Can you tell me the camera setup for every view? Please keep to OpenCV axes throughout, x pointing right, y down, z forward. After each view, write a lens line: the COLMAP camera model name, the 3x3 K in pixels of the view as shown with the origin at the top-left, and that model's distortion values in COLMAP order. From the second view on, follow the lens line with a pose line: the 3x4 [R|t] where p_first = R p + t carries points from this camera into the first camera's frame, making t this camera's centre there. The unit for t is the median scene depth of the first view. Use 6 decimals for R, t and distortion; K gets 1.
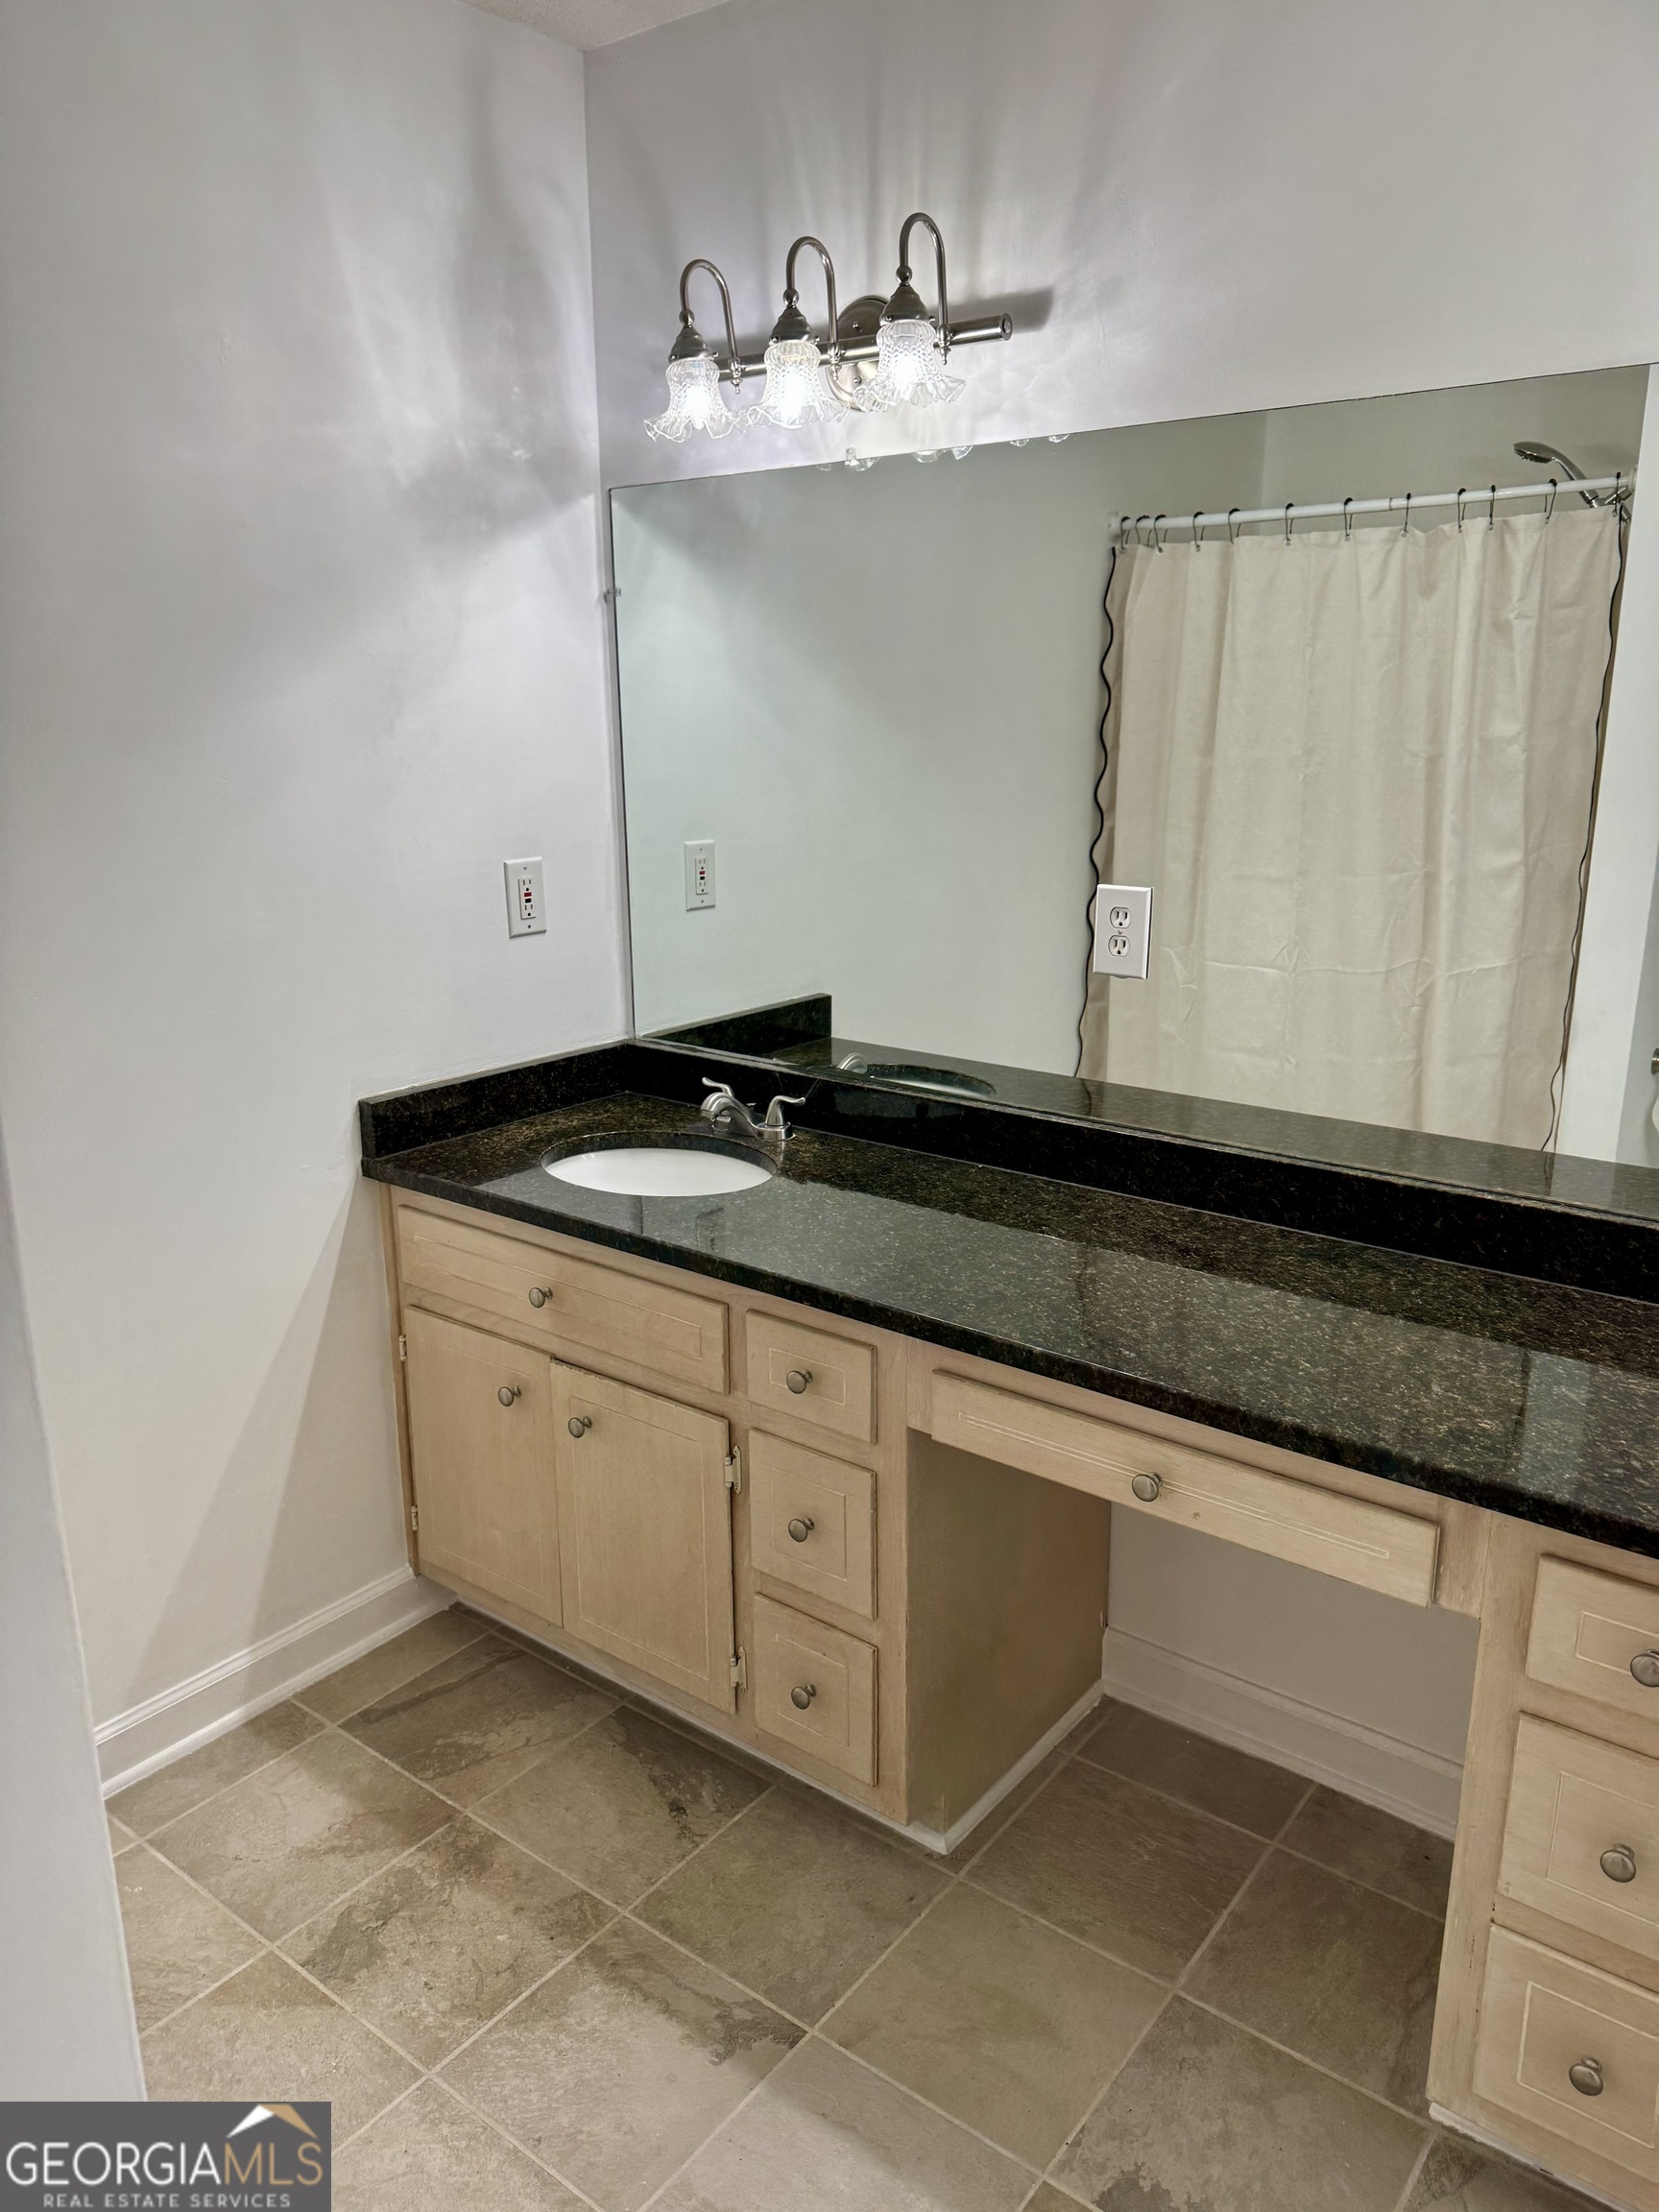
lens RADIAL K [[1551.2, 0, 835.8], [0, 1551.2, 1107.9], [0, 0, 1]] dist [0.057600, -0.044225]
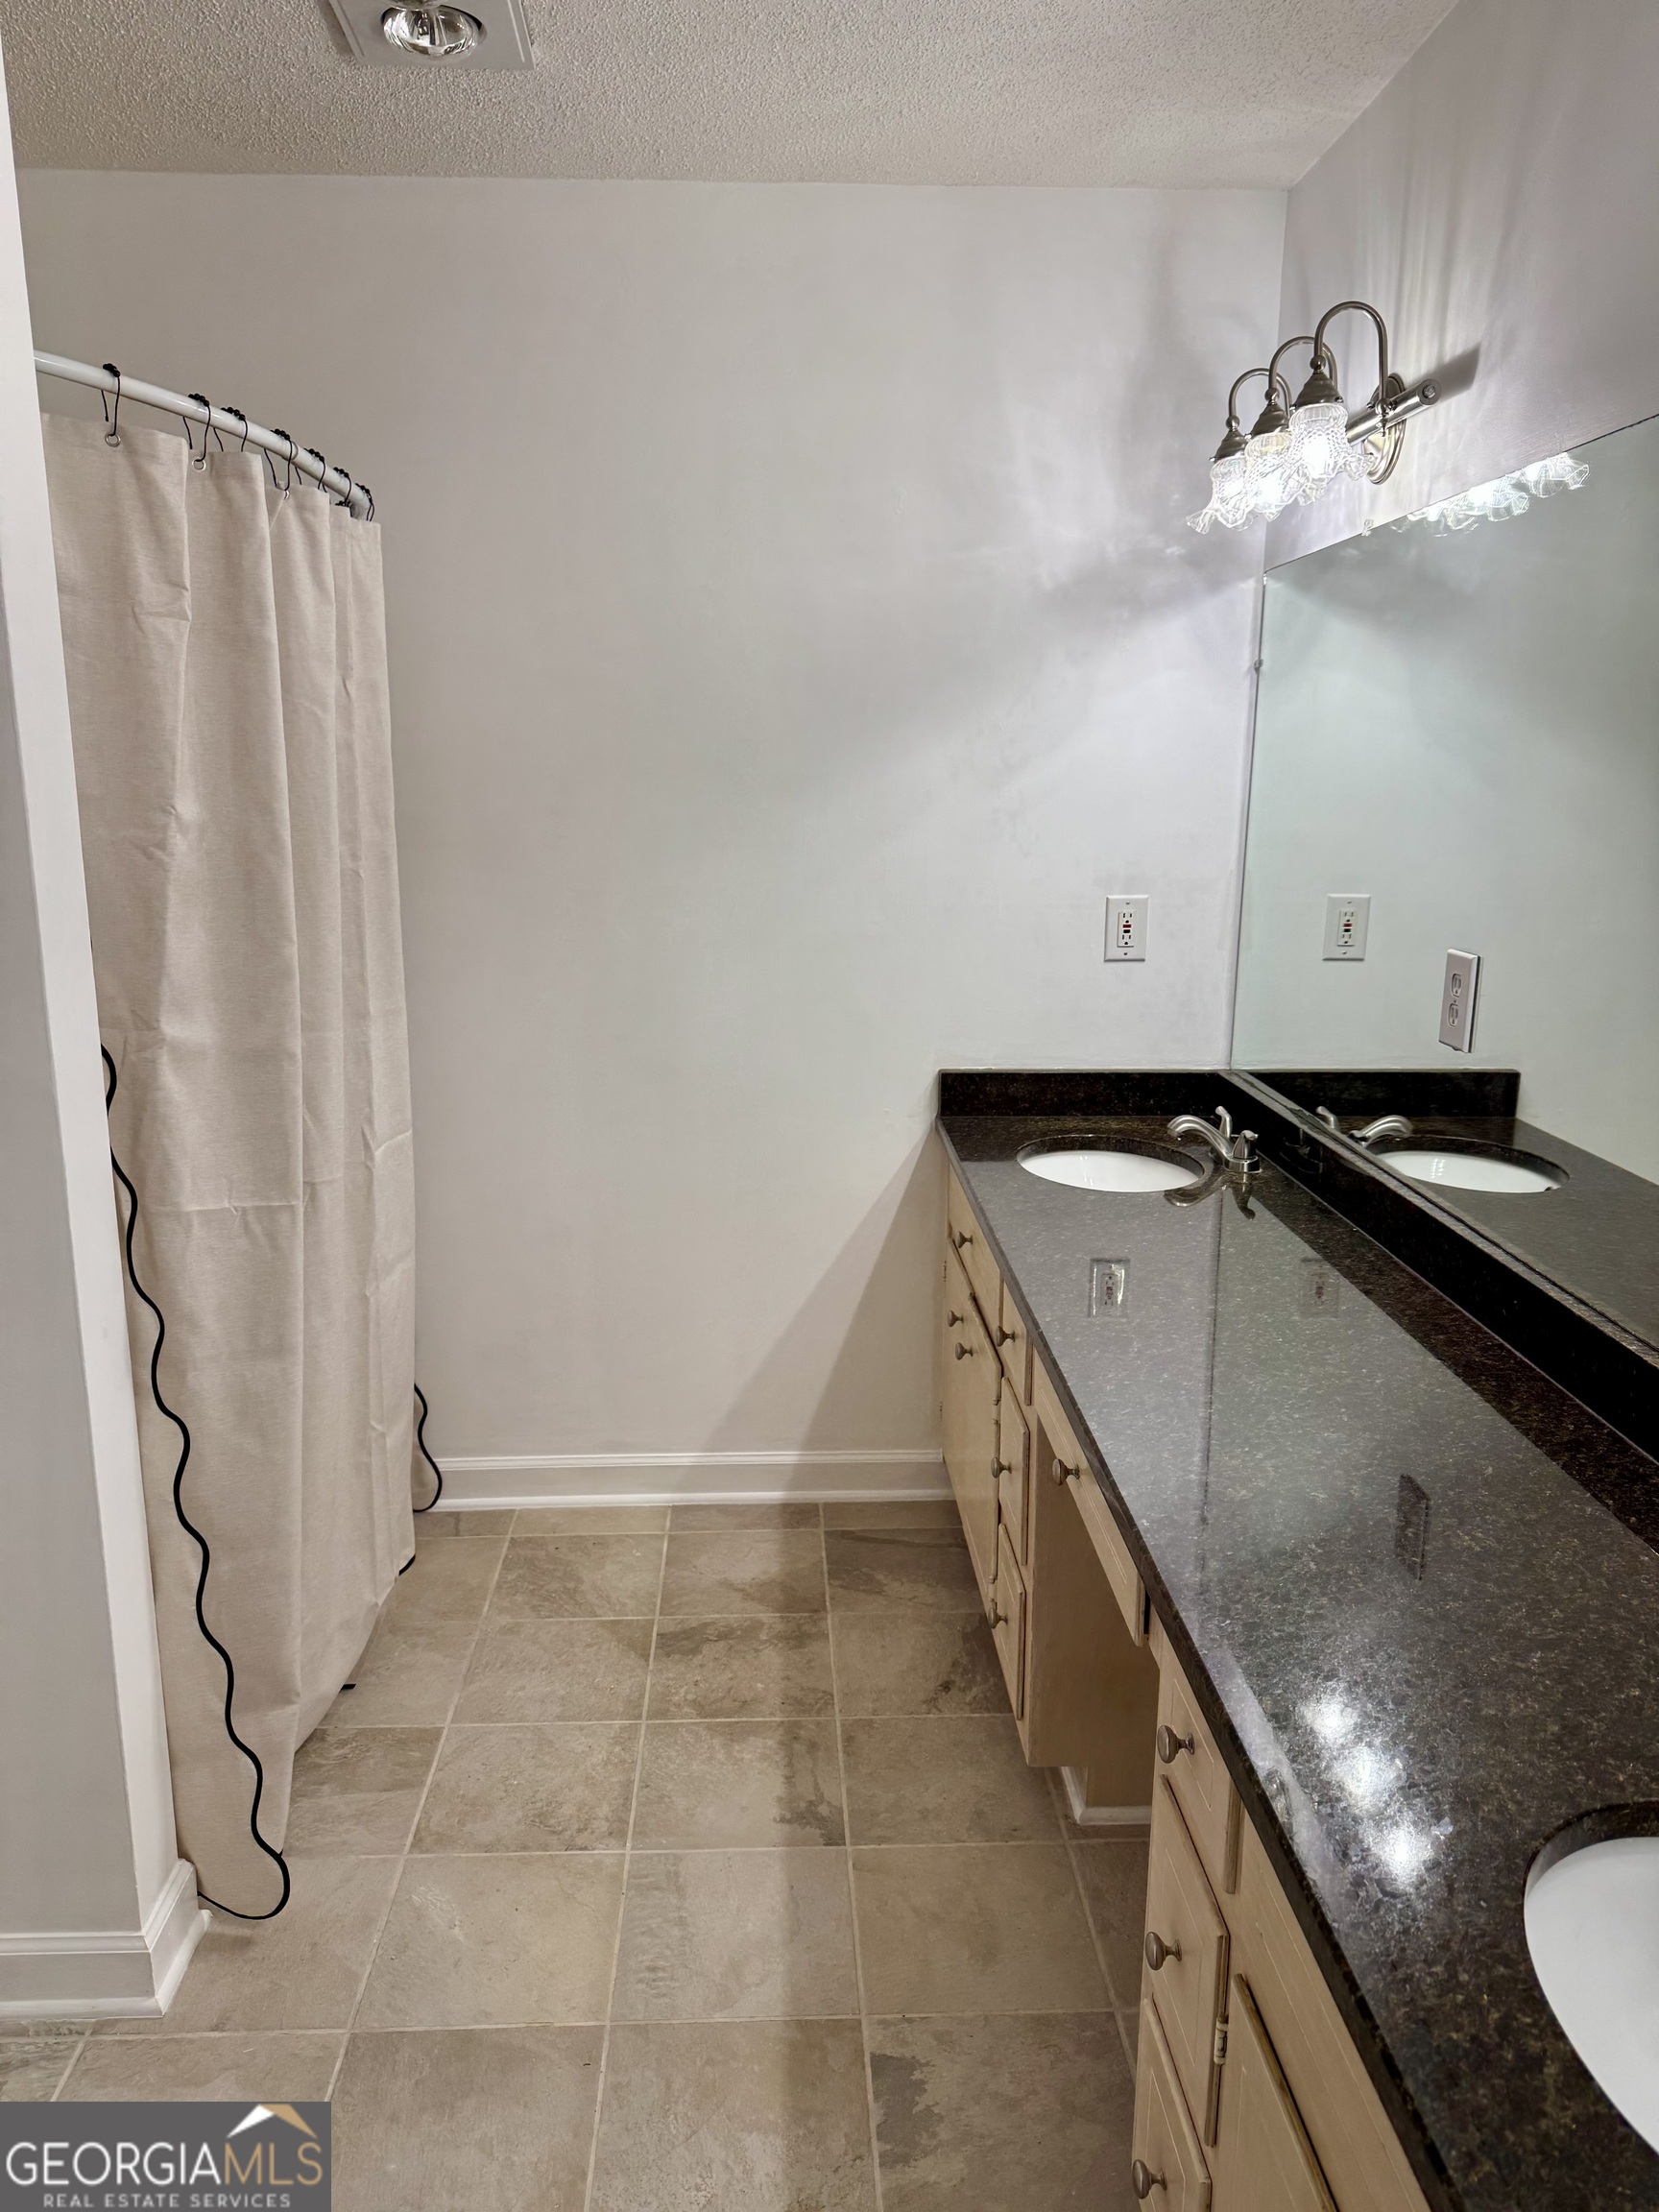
lens RADIAL K [[1551.2, 0, 875.2], [0, 1551.2, 1110.5], [0, 0, 1]] dist [0.057600, -0.044225]
pose [[0.666031, 0.172345, -0.725741, 0.628121], [-0.200936, 0.978430, 0.047949, -0.023438], [0.718351, 0.113892, 0.686295, 0.099697]]
